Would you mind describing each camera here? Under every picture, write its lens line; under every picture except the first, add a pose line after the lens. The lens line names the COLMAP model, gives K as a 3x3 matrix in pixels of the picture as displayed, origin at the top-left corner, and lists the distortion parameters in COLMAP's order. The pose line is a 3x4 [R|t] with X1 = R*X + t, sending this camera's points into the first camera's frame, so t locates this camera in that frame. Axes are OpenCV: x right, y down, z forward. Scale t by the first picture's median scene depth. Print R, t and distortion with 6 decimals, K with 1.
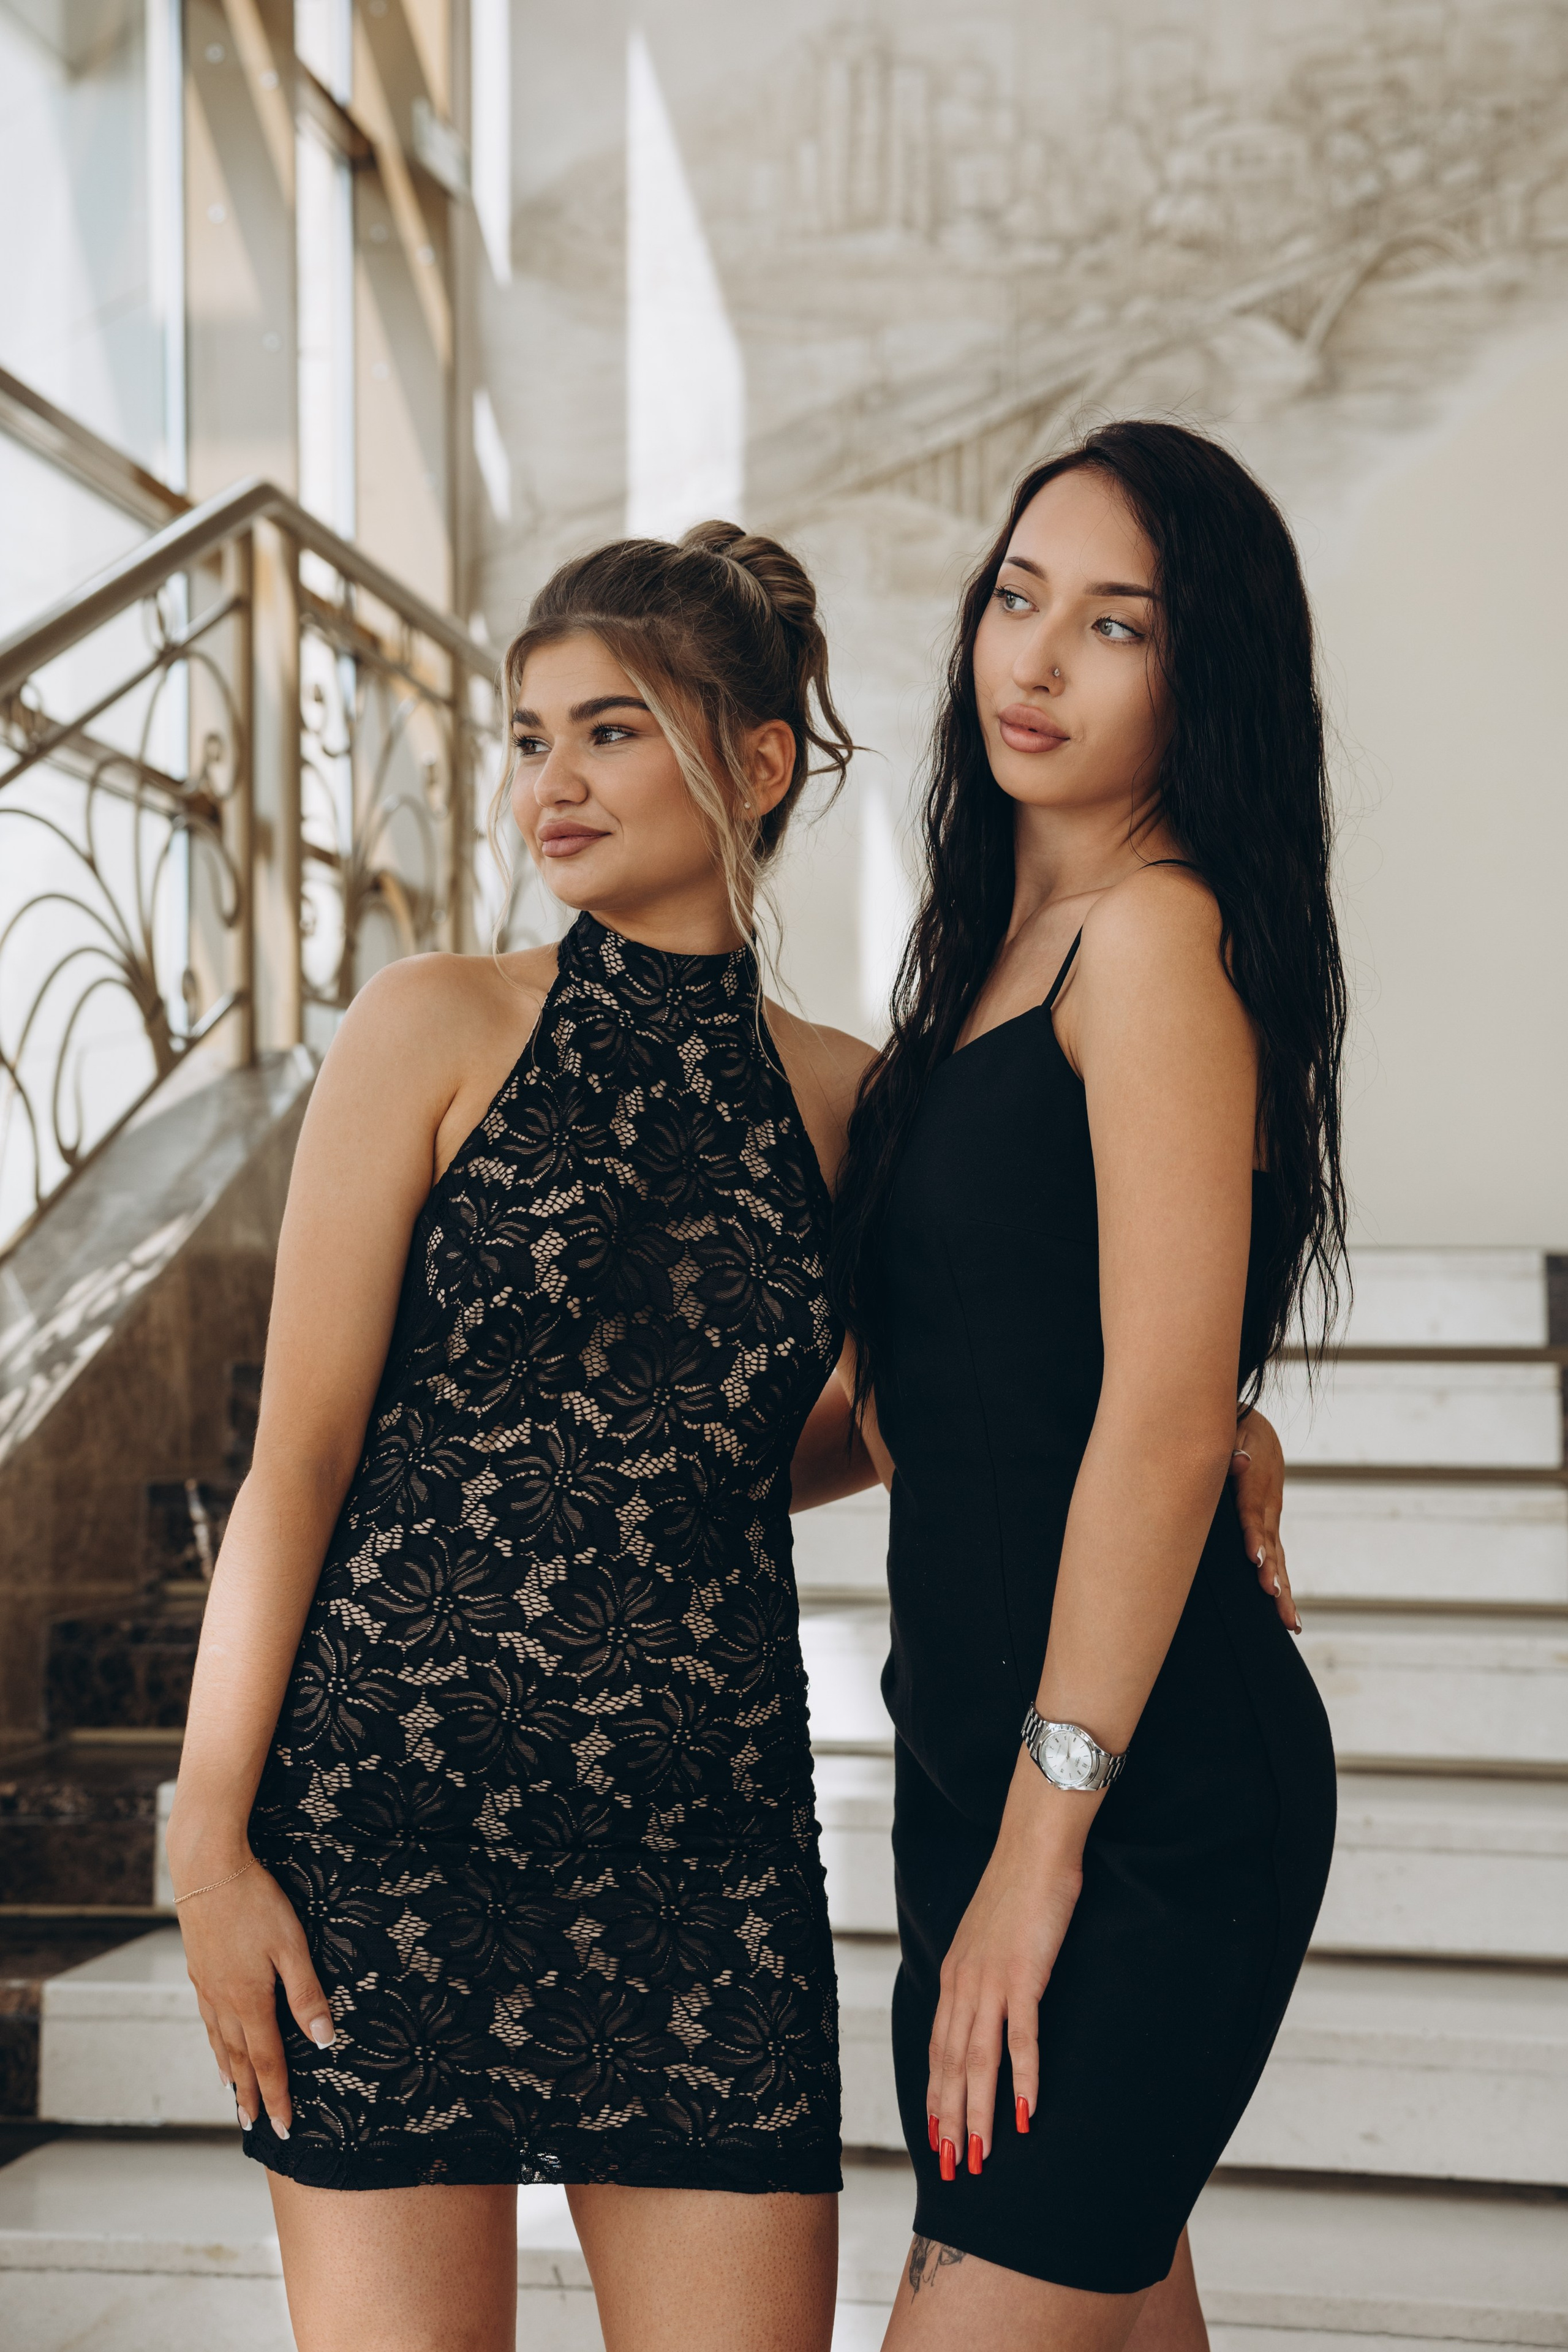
lens RADIAL K [[3483.1, 0, 783.2], [0, 3483.1, 1227.7], [0, 0, 1]] dist [0.243841, 0.000000]
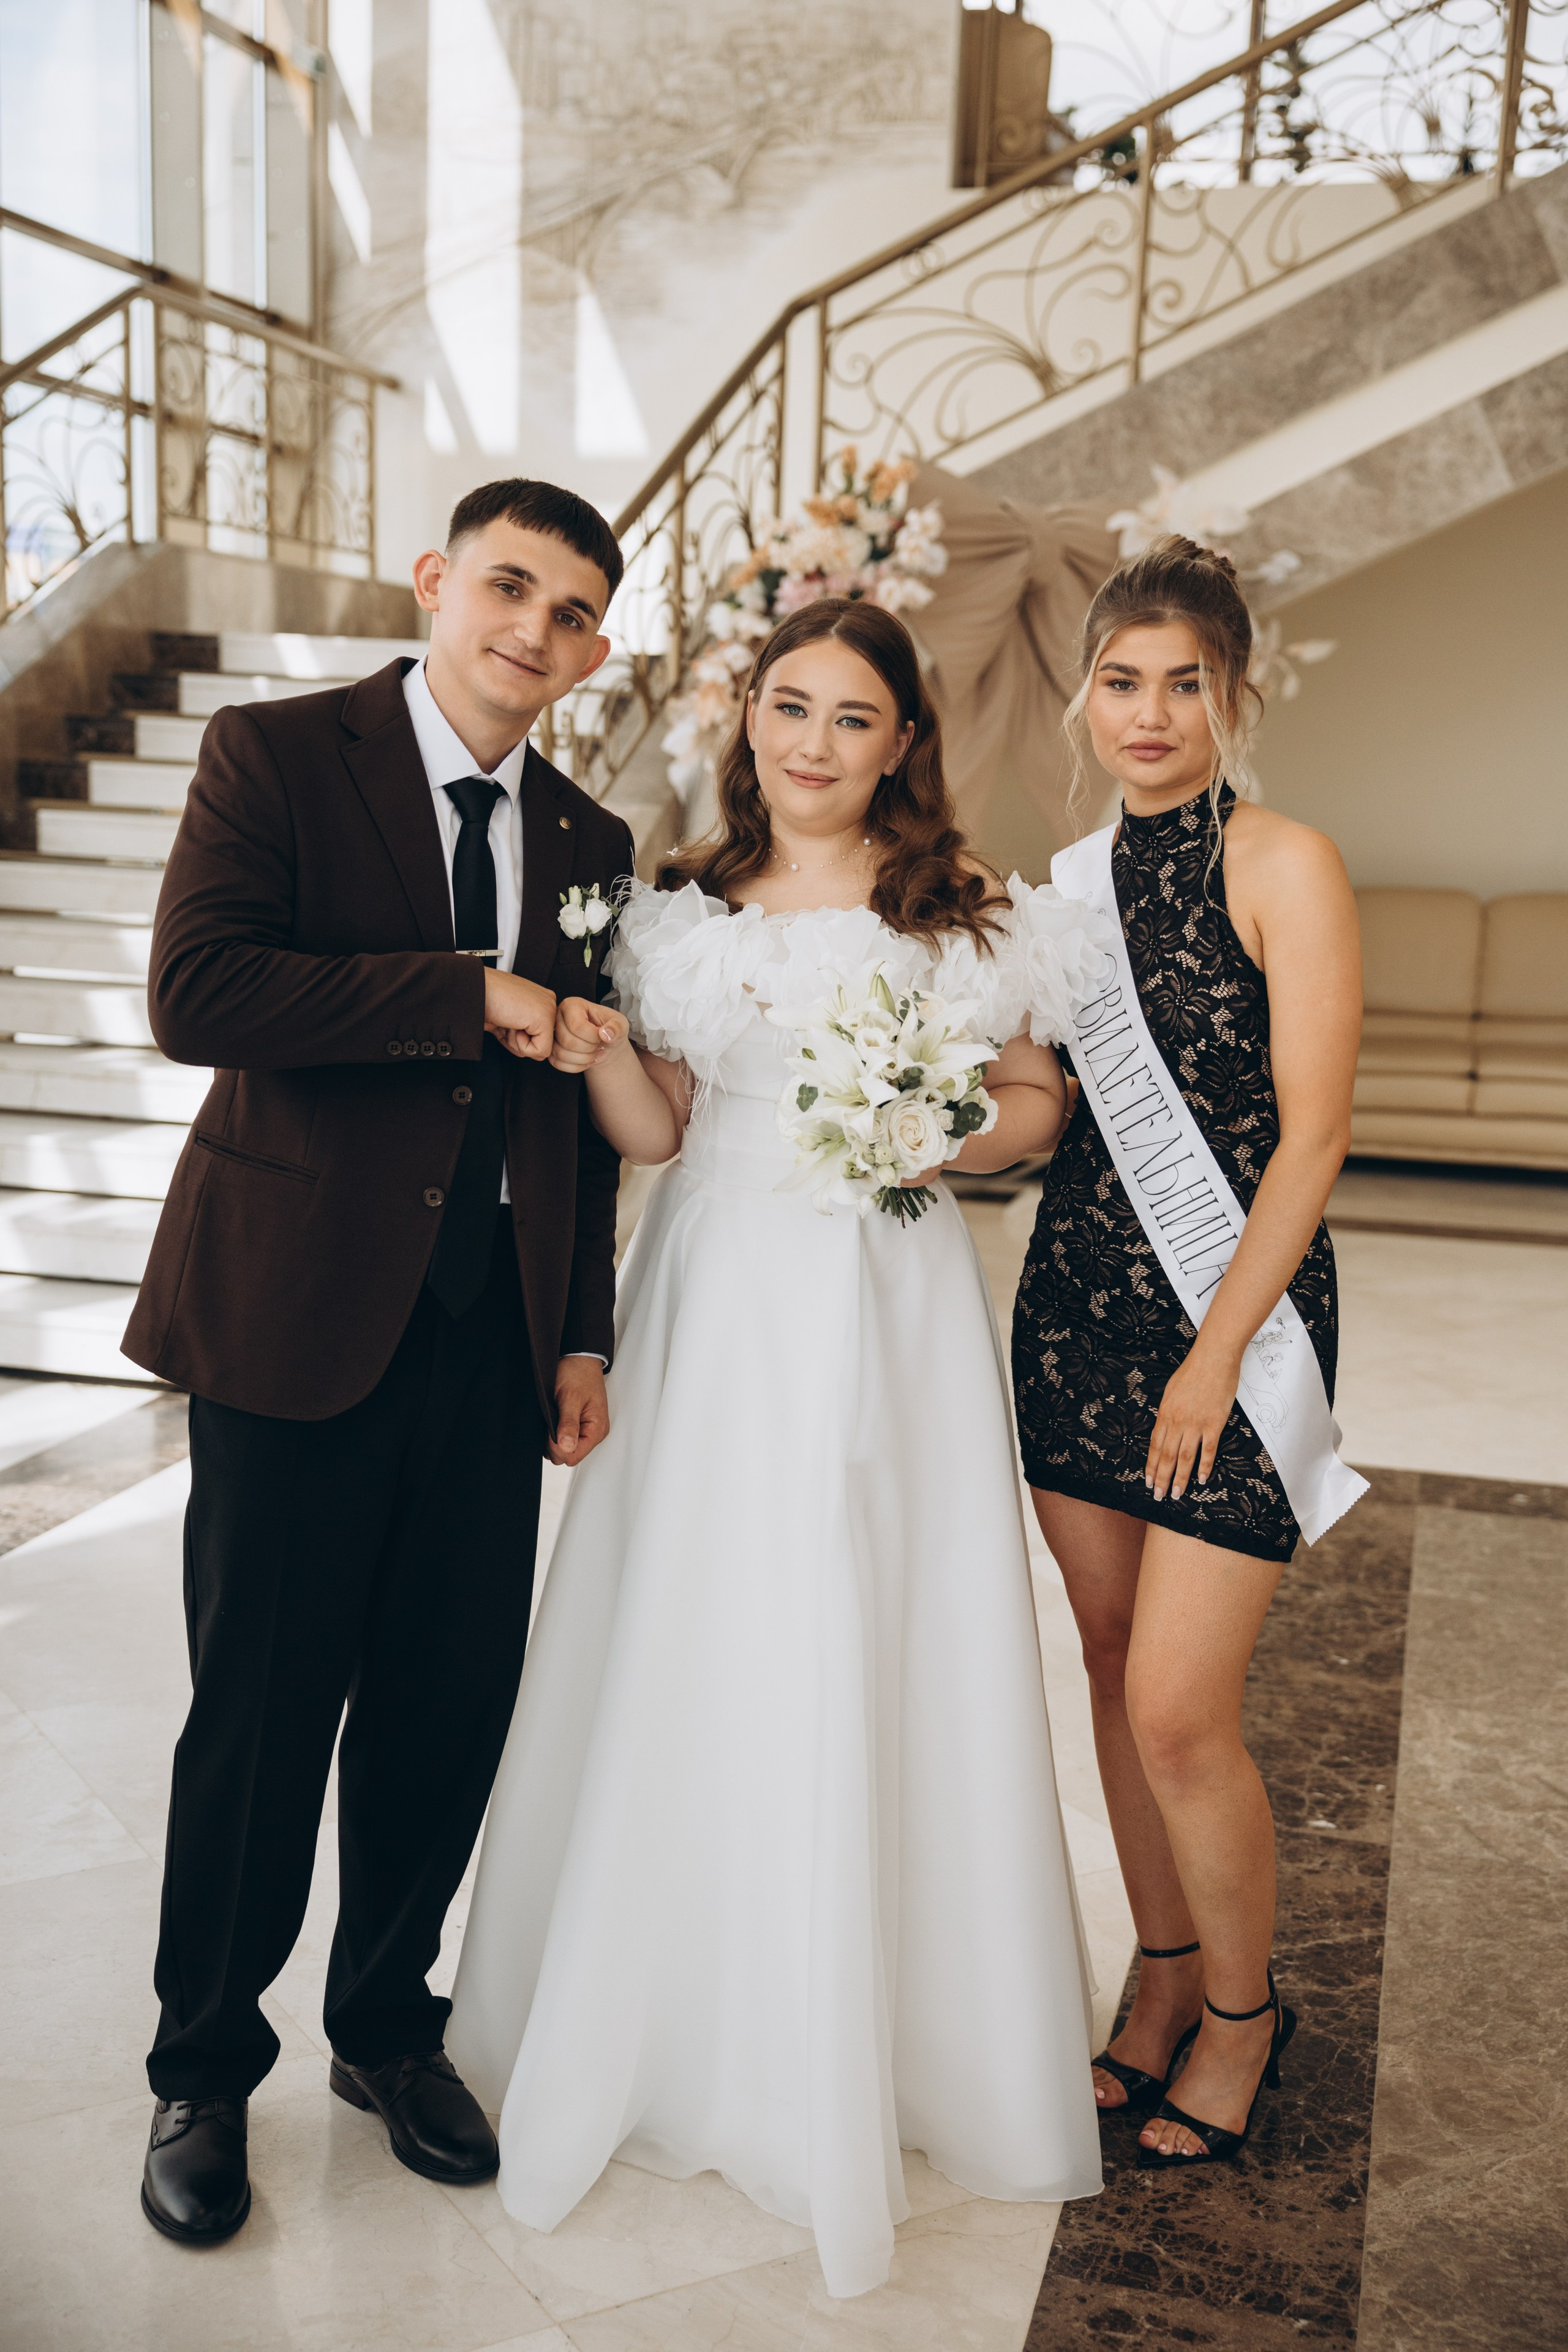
lens RADIAL K [[2859.5, 0, 786.0], [0, 2859.5, 1180.7], [0, 0, 1]] dist [0.181625, 0.000000]
pose [[0.995380, 0.050621, -0.081583, 0.339468], [-0.034563, 0.981672, 0.187418, -0.006379], [0.089575, -0.183733, 0.978886, -0.701401]]
